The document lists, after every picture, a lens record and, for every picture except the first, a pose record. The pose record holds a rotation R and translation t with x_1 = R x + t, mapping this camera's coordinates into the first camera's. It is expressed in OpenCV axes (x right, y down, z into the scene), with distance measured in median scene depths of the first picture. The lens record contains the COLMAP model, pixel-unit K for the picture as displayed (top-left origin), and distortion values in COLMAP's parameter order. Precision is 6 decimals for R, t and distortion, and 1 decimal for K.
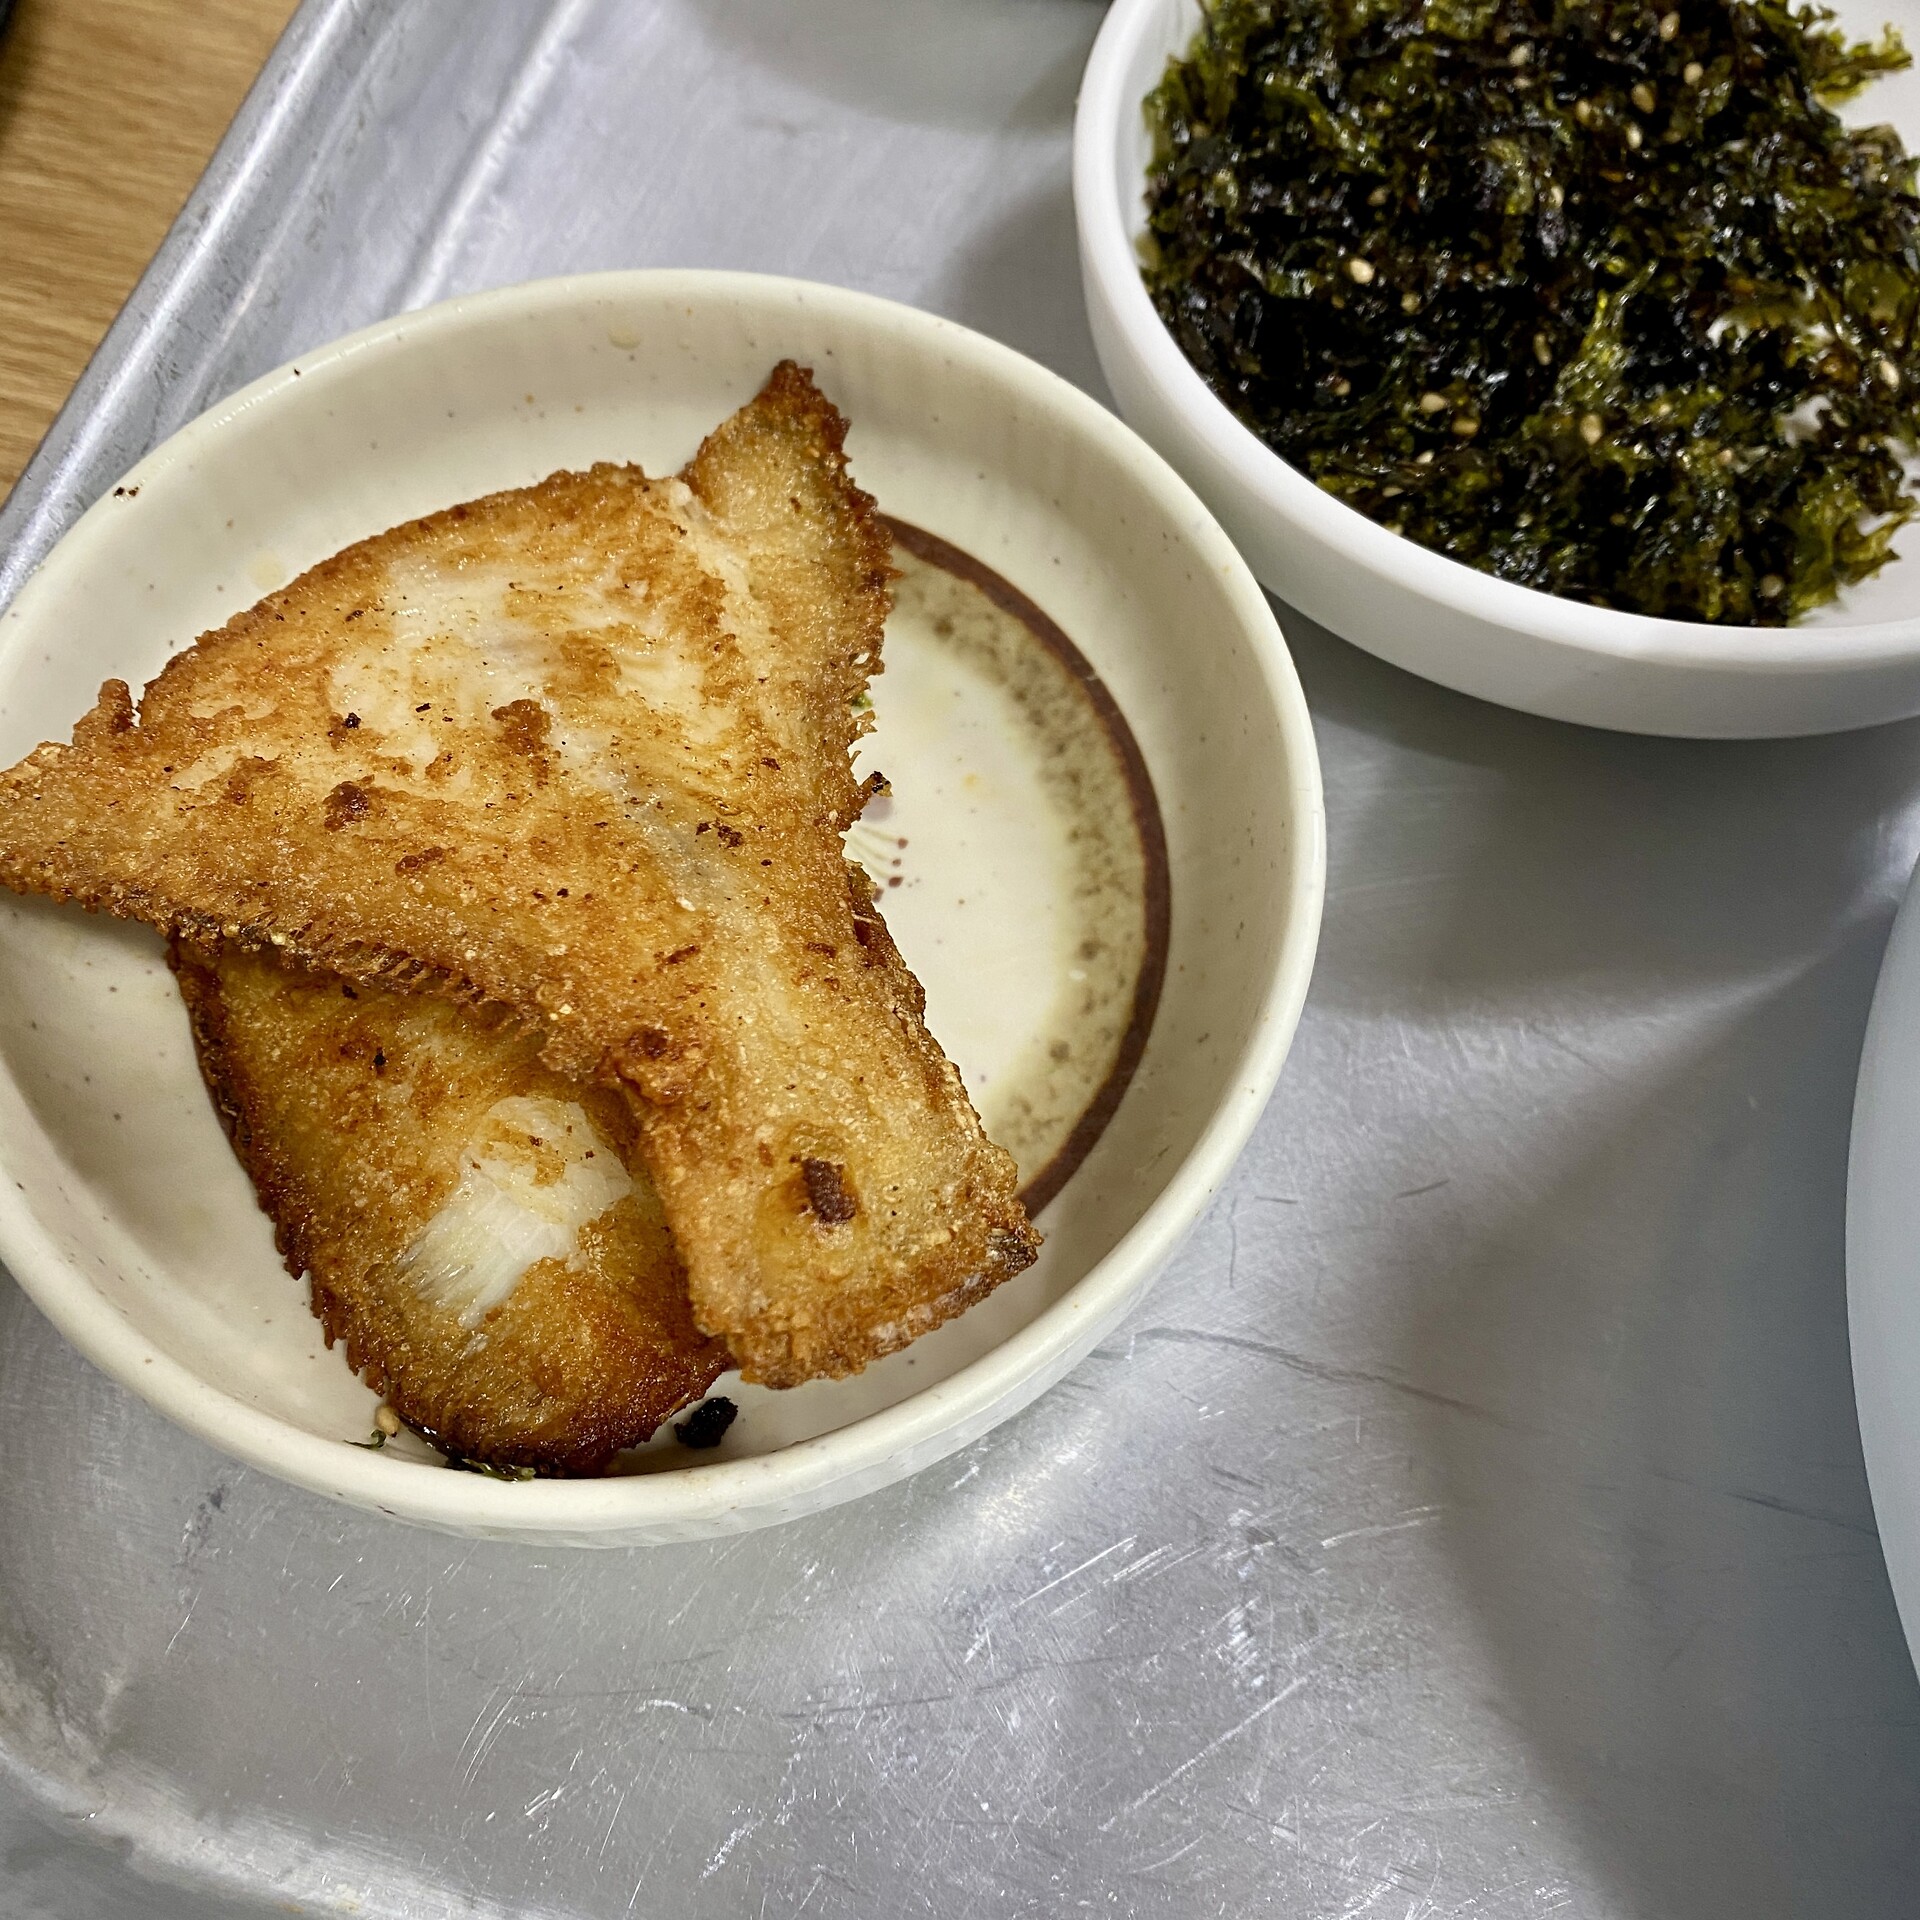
lens RADIAL K [[2050.3, 0, 1069.8], [0, 2050.3, 926.3], [0, 0, 1]] dist [0.135479, -0.403984]
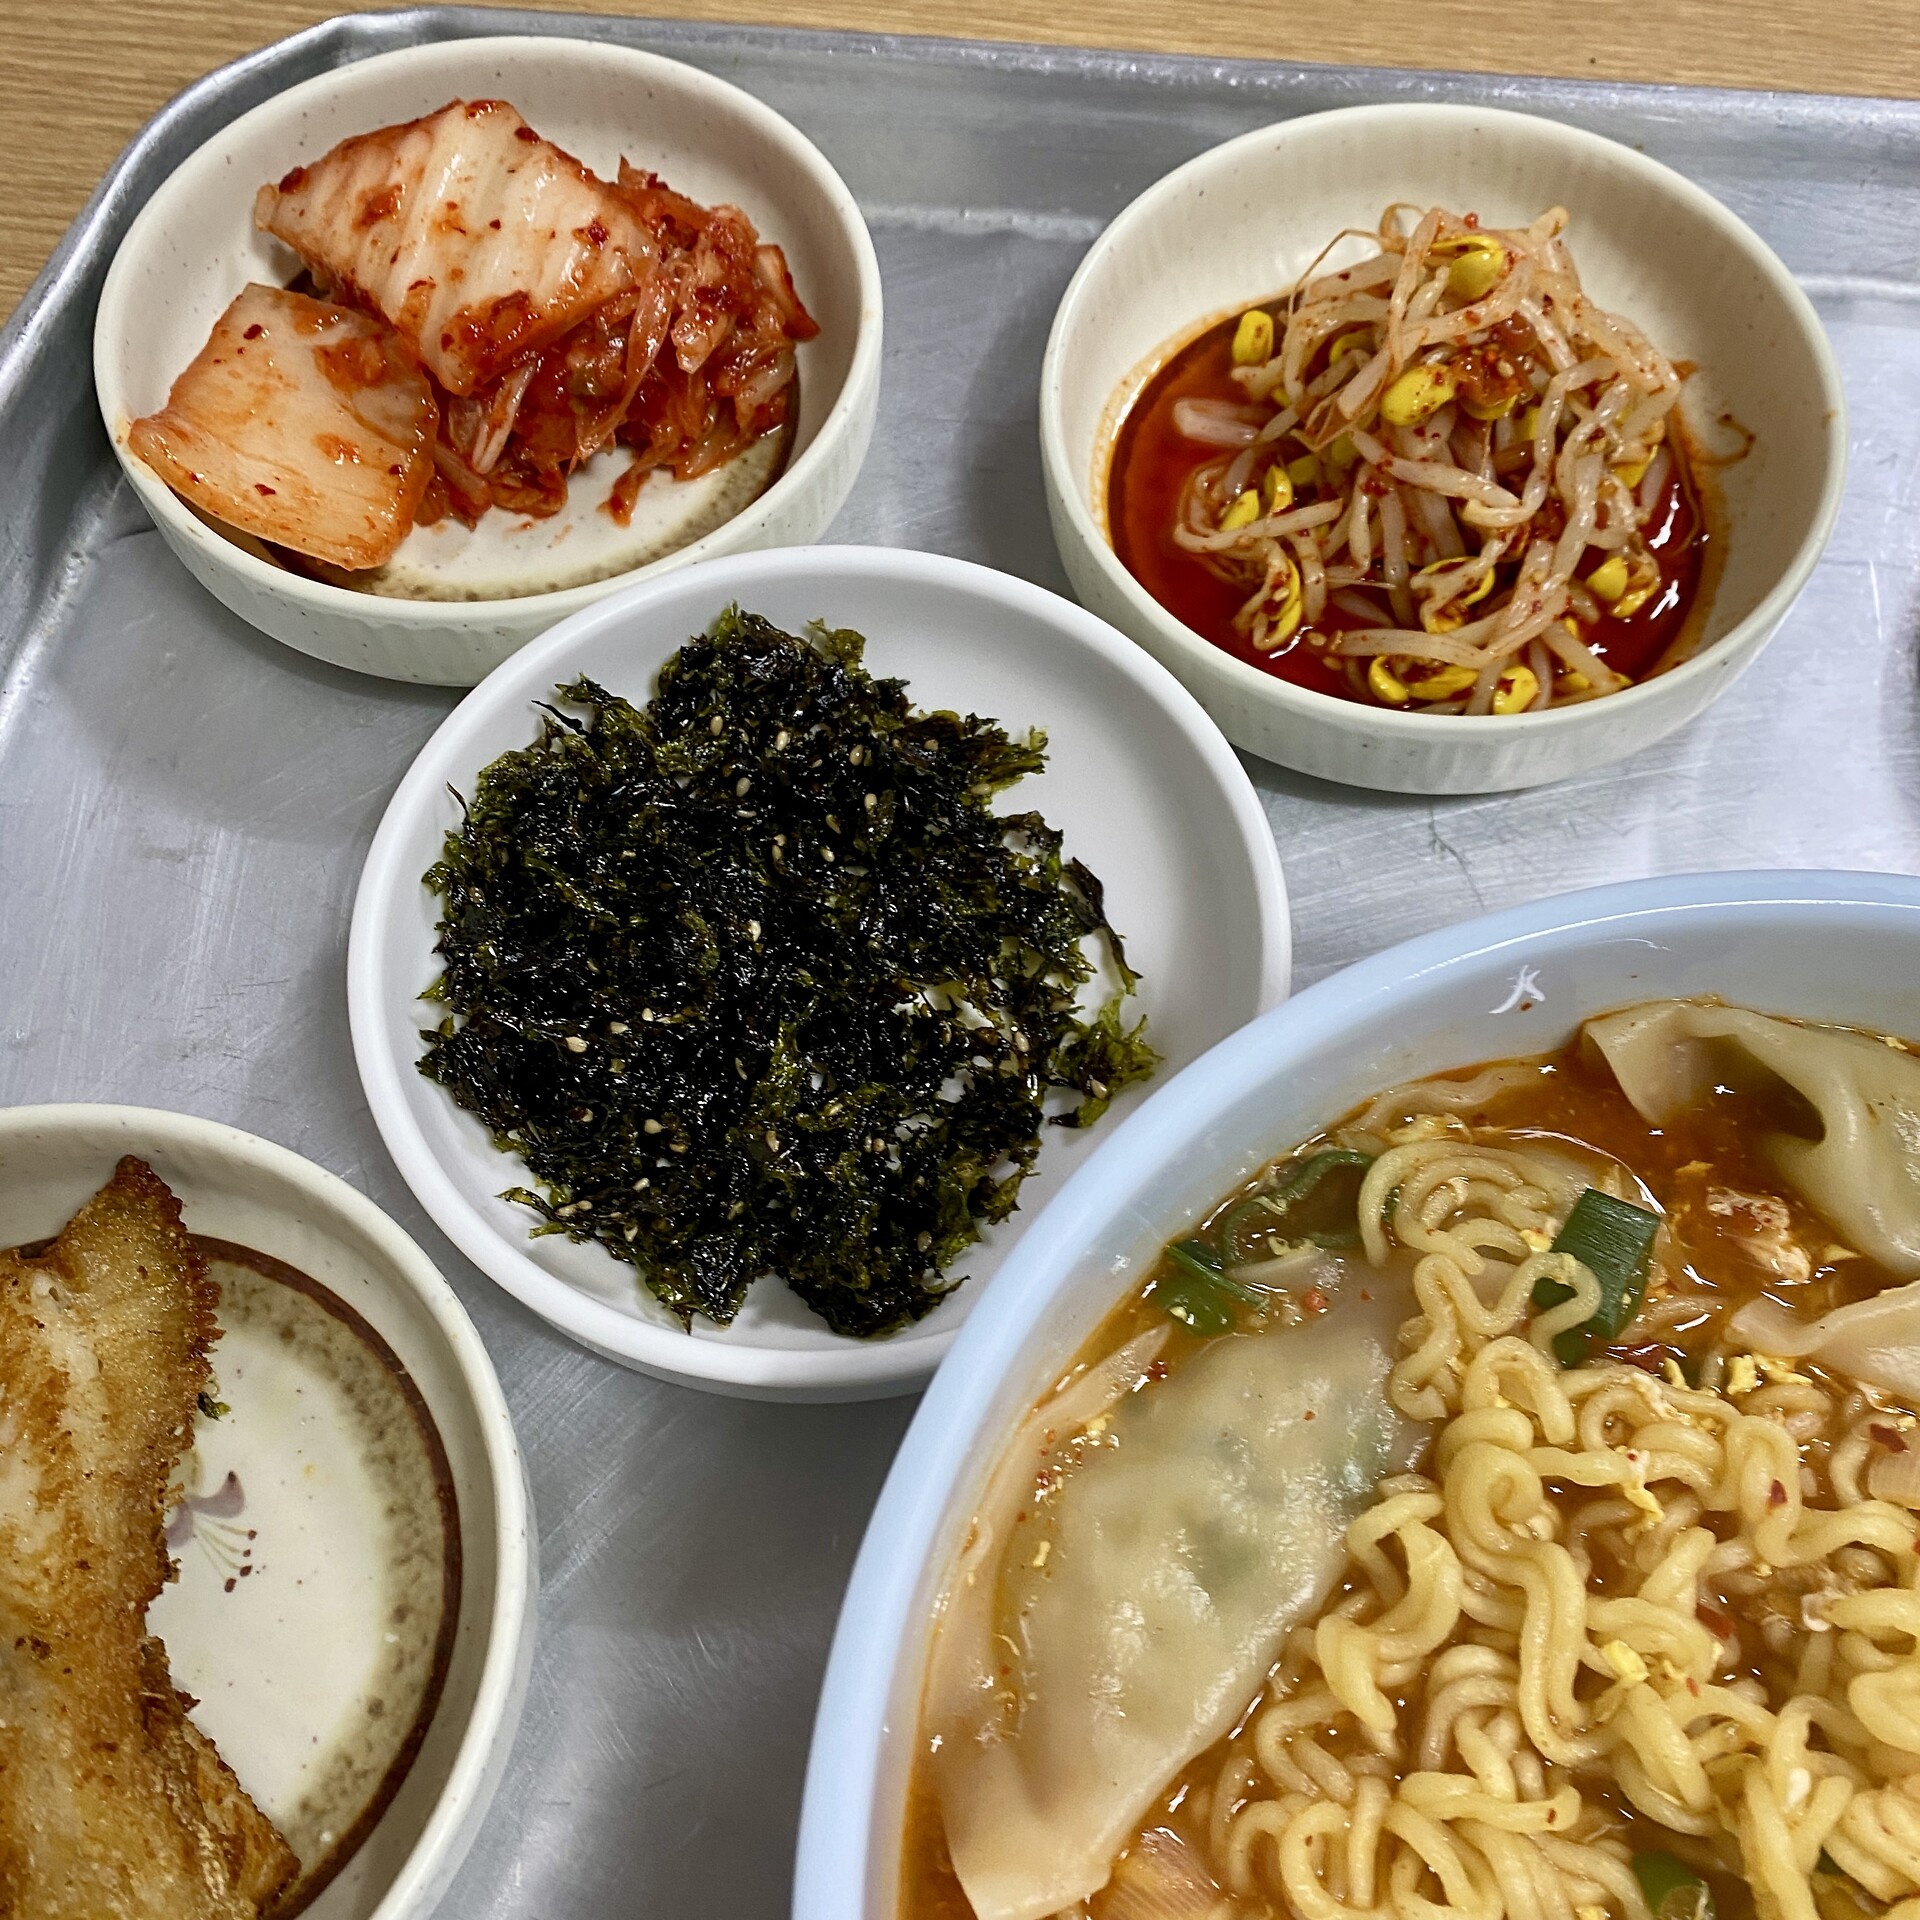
lens RADIAL K [[1989.6, 0, 992.3], [0, 1989.6, 966.7], [0, 0, 1]] dist [0.092935, -0.199159]
pose [[0.992383, -0.103849, 0.066264, 0.345782], [0.105287, 0.994268, -0.018583, -0.338625], [-0.063955, 0.025418, 0.997629, -0.282140]]
